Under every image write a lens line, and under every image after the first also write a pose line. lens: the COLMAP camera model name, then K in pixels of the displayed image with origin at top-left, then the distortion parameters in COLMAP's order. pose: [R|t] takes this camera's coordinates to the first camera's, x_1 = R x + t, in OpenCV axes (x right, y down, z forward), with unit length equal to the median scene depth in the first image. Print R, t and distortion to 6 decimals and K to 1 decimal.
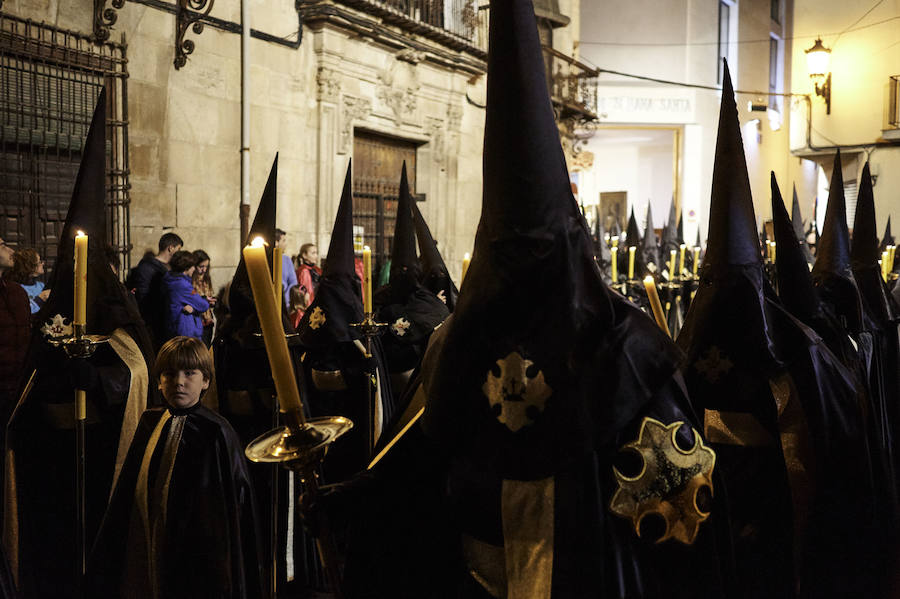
lens RADIAL K [[924.6, 0, 445.9], [0, 924.6, 294.7], [0, 0, 1]] dist [-0.000023, 0.000000]
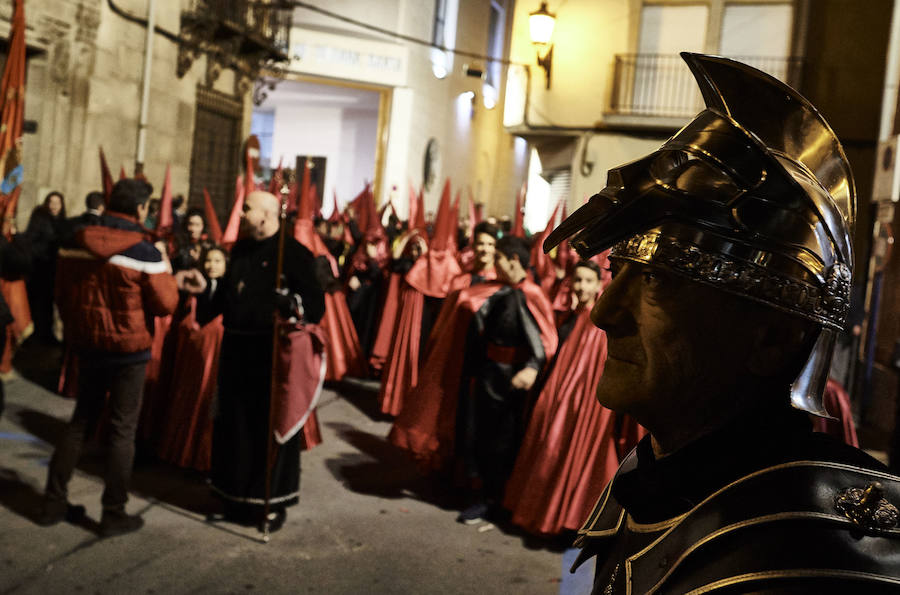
lens RADIAL K [[992.6, 0, 422.2], [0, 992.6, 295.8], [0, 0, 1]] dist [-0.013256, 0.000000]
pose [[0.956429, 0.063018, 0.285085, 0.059997], [-0.071043, 0.997313, 0.017886, -0.009211], [-0.283191, -0.037360, 0.958335, 0.173800]]
